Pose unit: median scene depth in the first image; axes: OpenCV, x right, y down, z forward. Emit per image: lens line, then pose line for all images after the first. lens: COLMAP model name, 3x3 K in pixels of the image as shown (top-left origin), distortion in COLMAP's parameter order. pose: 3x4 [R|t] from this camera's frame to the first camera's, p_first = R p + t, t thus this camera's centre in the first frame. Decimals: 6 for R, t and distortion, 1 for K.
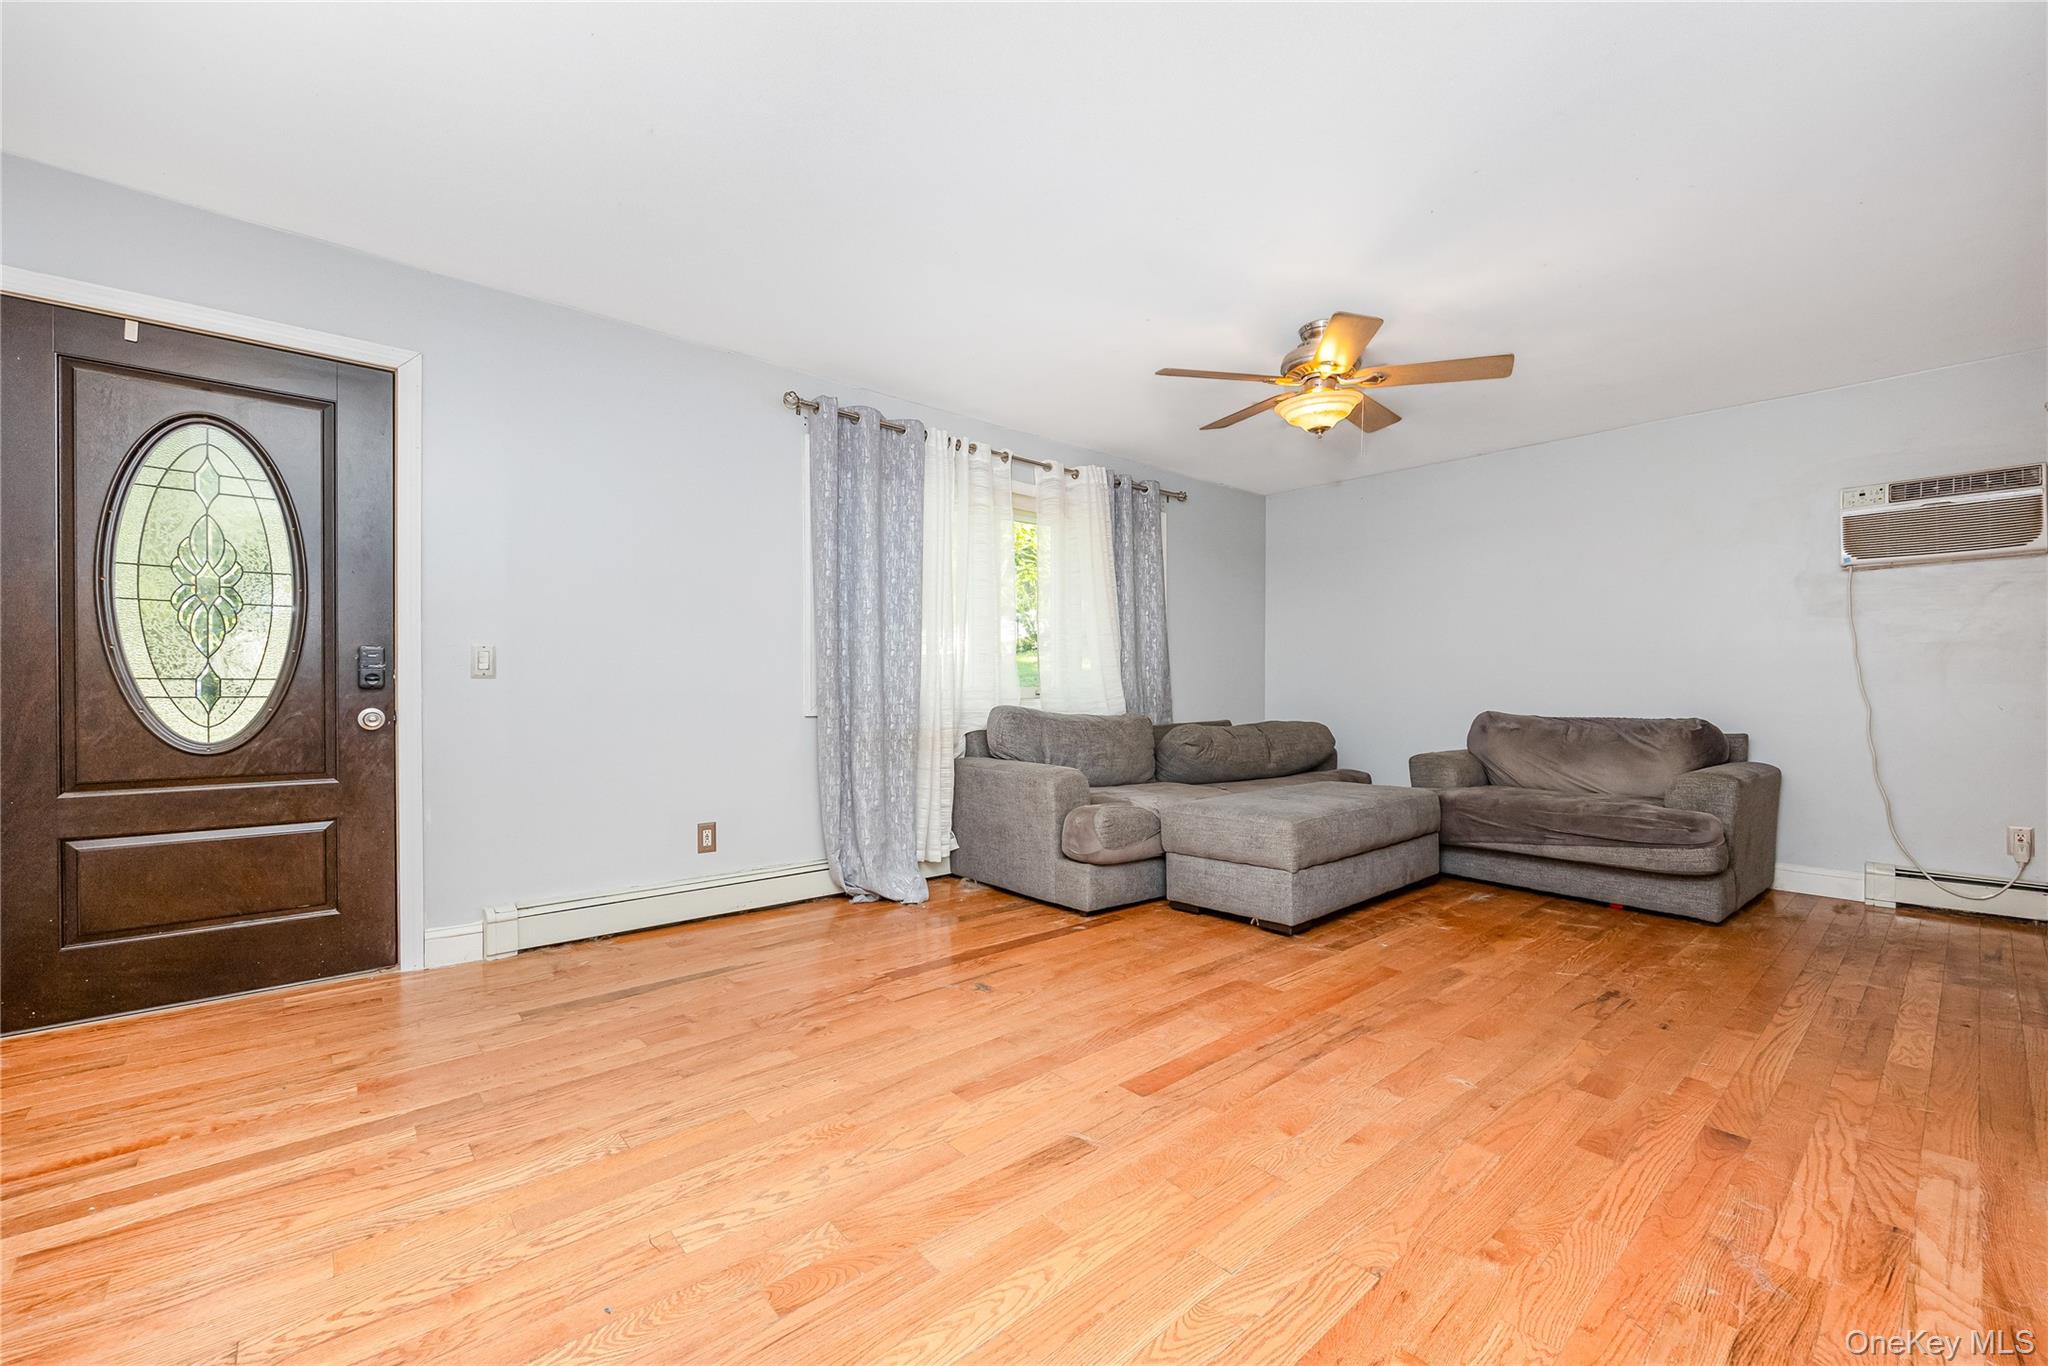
lens RADIAL K [[822.7, 0, 1030.7], [0, 822.7, 690.8], [0, 0, 1]] dist [-0.001440, 0.000091]
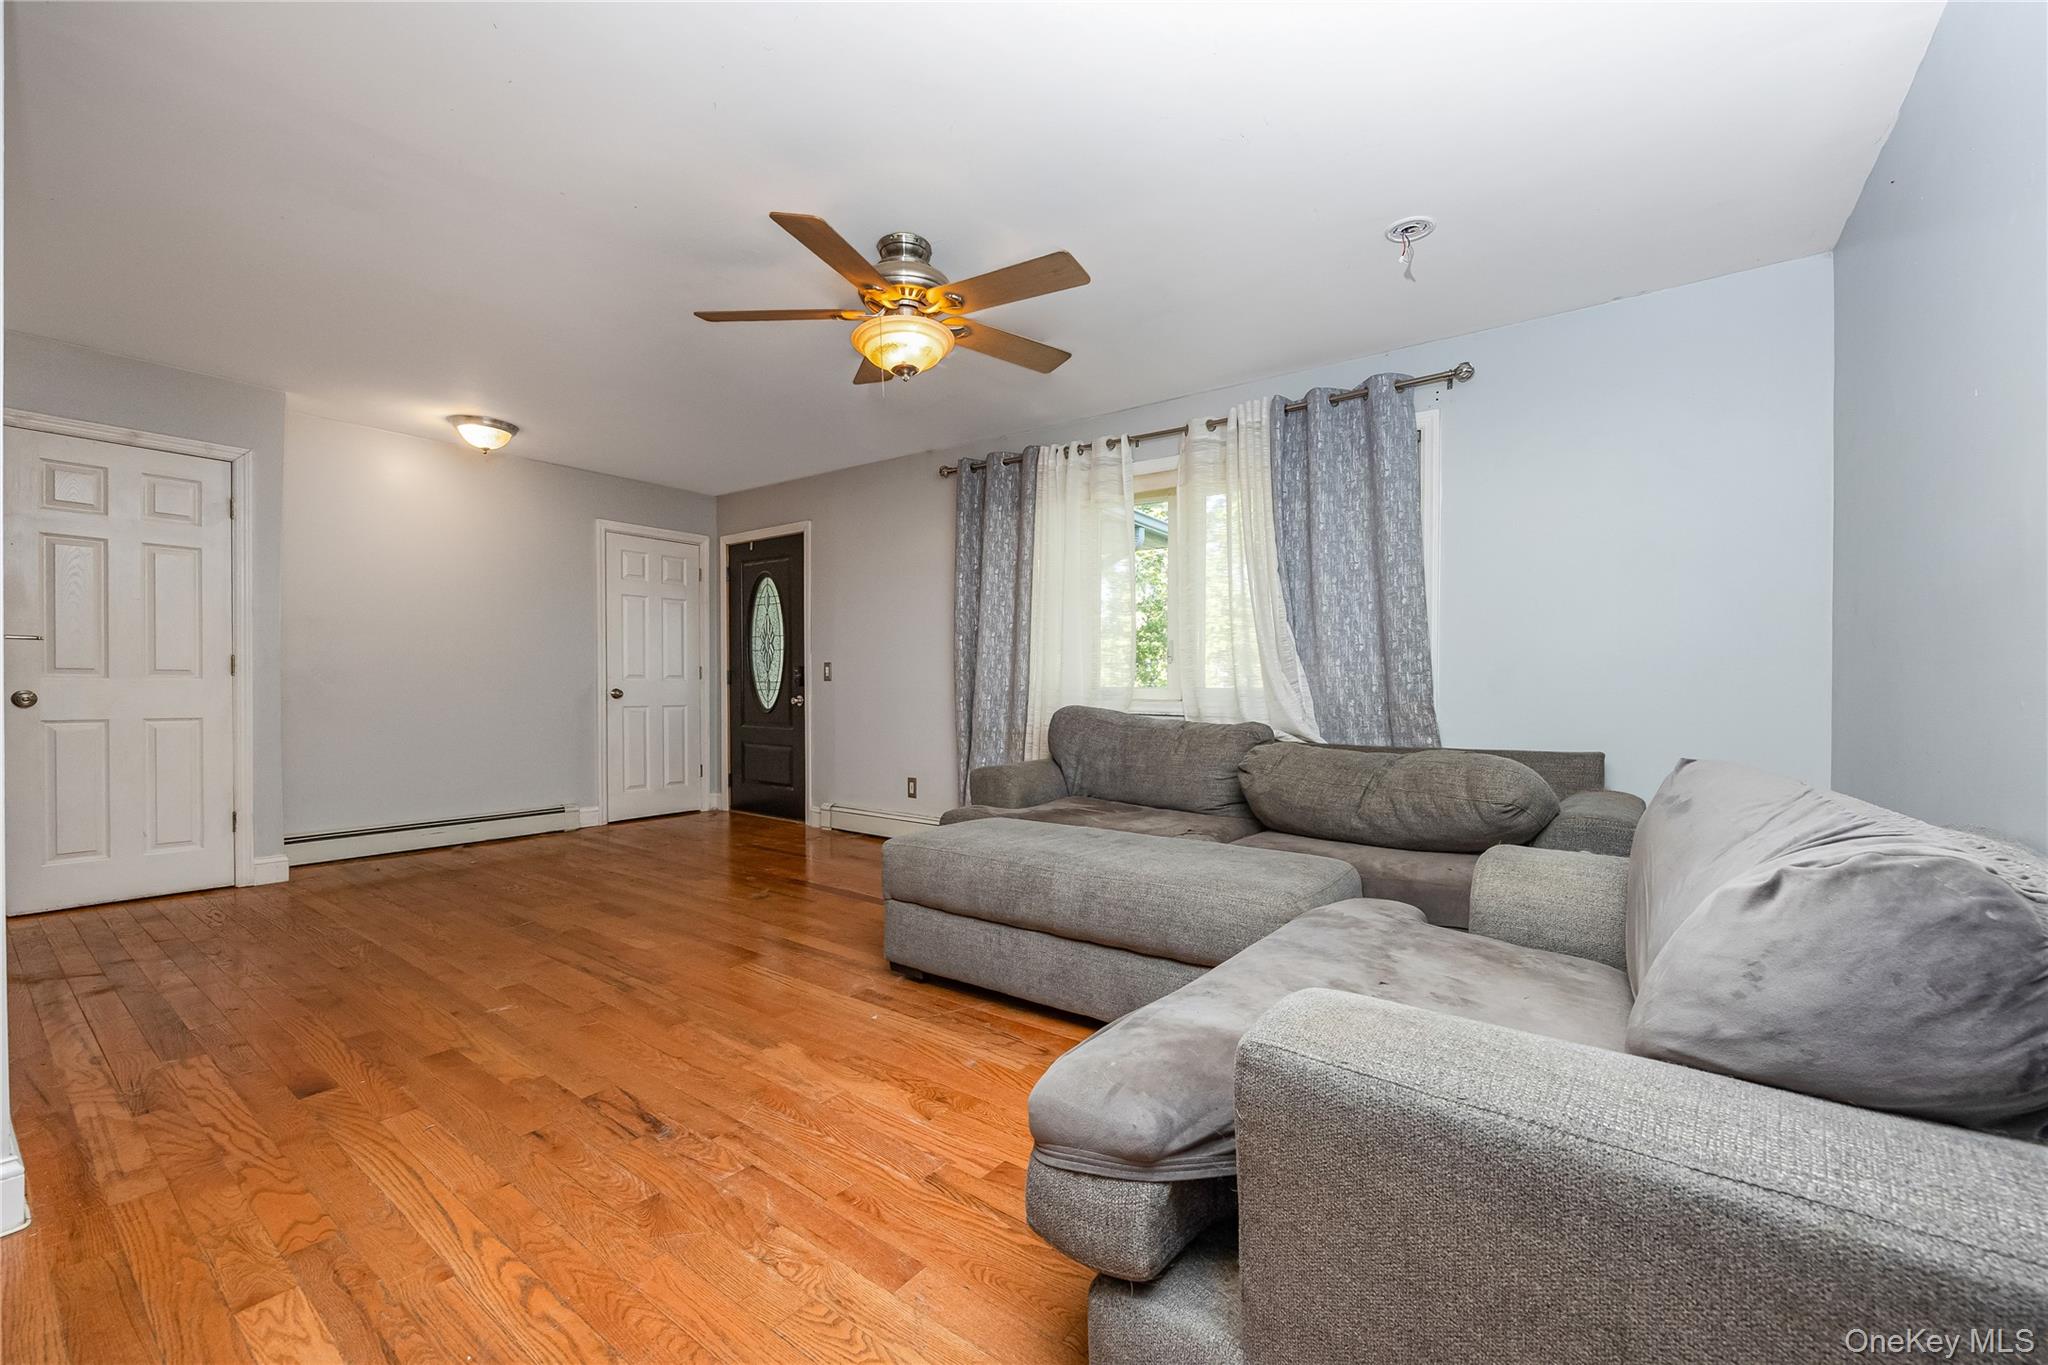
lens RADIAL K [[836.6, 0, 1037.7], [0, 836.6, 700.2], [0, 0, 1]] dist [-0.003372, -0.000220]
pose [[0.215950, 0.016397, -0.976267, 1.412801], [-0.011813, 0.999830, 0.014179, -0.004018], [0.976333, 0.008471, 0.216107, 1.122373]]
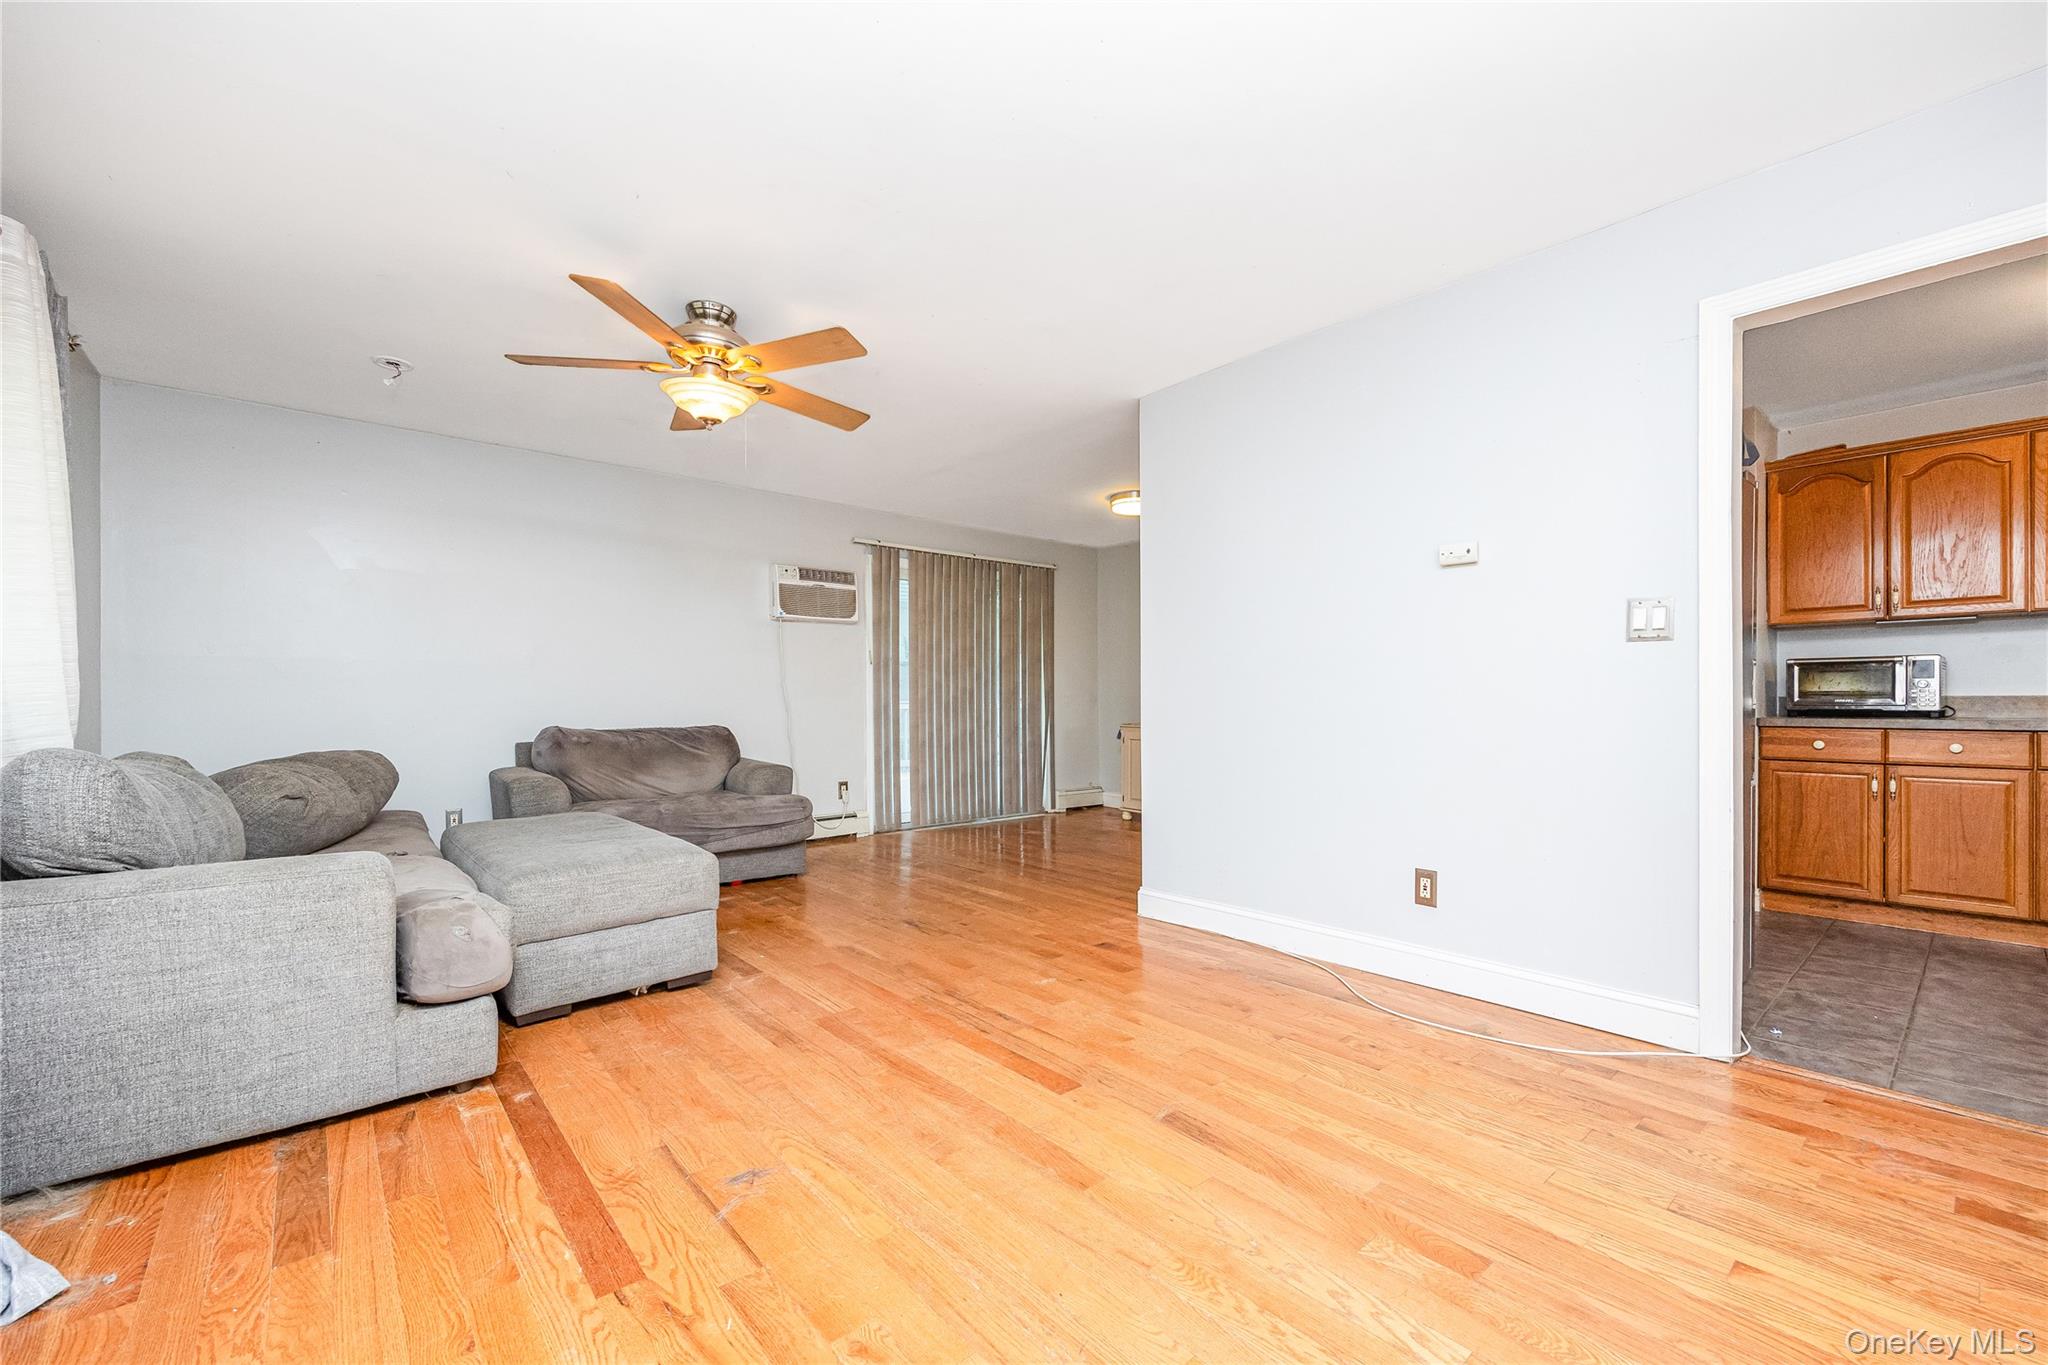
lens RADIAL K [[836.4, 0, 1027.8], [0, 836.4, 704.9], [0, 0, 1]] dist [-0.001146, 0.000036]
pose [[0.012535, -0.005868, 0.999904, -0.678310], [0.004099, 0.999975, 0.005817, -0.004958], [-0.999913, 0.004026, 0.012559, 0.755738]]
